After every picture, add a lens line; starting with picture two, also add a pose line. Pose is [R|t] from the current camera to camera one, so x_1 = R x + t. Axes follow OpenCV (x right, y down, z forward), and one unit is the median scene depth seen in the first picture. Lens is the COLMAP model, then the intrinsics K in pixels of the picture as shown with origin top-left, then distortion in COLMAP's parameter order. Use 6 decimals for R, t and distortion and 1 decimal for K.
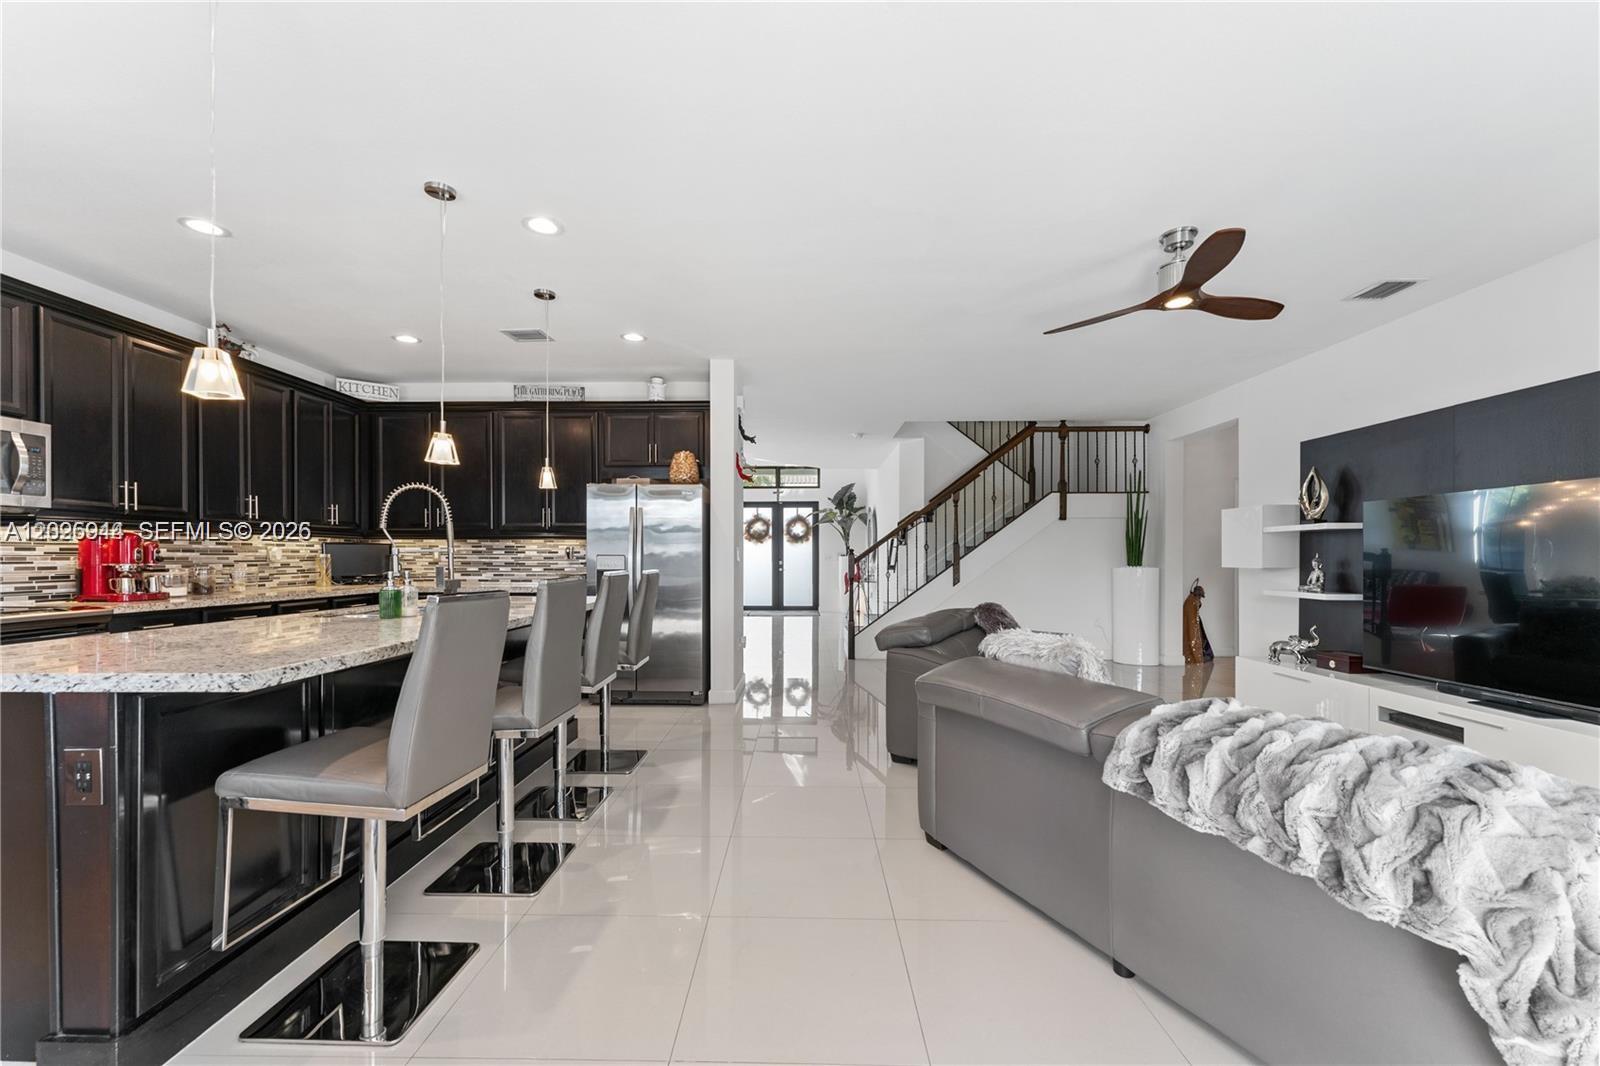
lens RADIAL K [[647.6, 0, 797.7], [0, 647.6, 562.3], [0, 0, 1]] dist [0.004379, -0.001696]
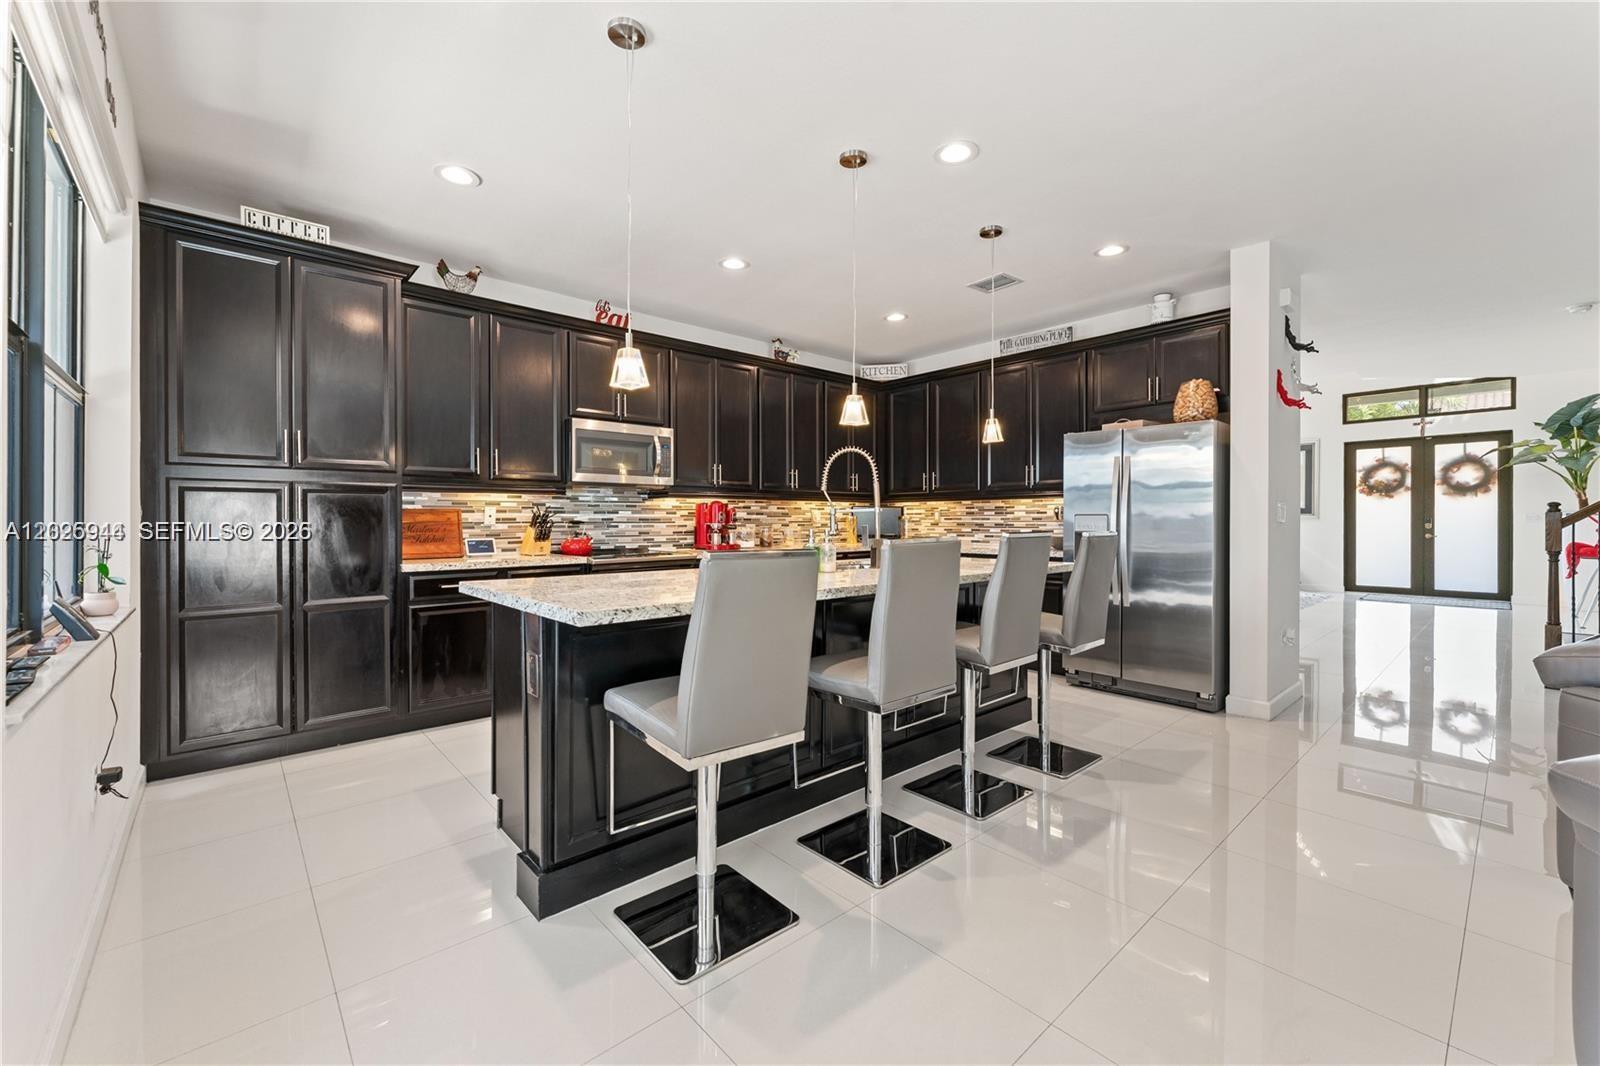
lens RADIAL K [[647.6, 0, 797.3], [0, 647.6, 526.3], [0, 0, 1]] dist [0.004379, -0.001696]
pose [[0.675589, 0.004663, -0.737264, 0.080347], [-0.003077, 0.999989, 0.003505, 0.002570], [0.737272, -0.000100, 0.675596, 0.132404]]
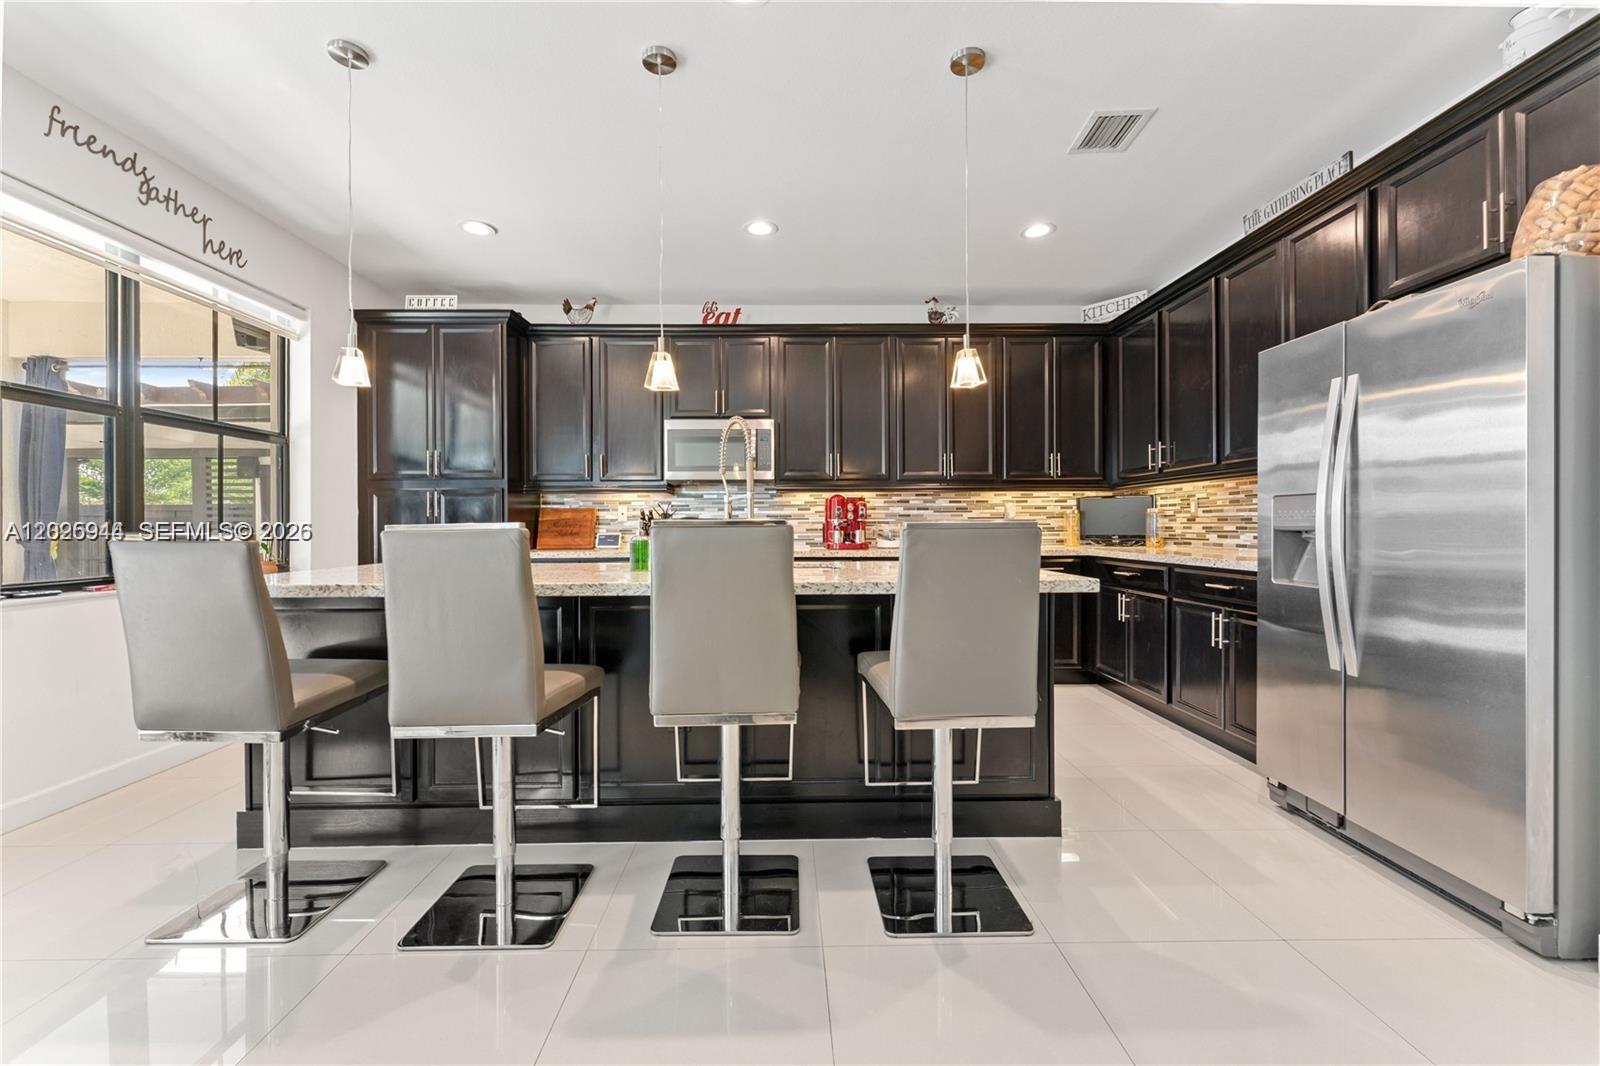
lens RADIAL K [[647.6, 0, 795.3], [0, 647.6, 528.8], [0, 0, 1]] dist [0.004379, -0.001696]
pose [[0.031388, 0.001988, -0.999505, 0.154756], [-0.001944, 0.999996, 0.001928, 0.012839], [0.999505, 0.001883, 0.031392, 0.625631]]
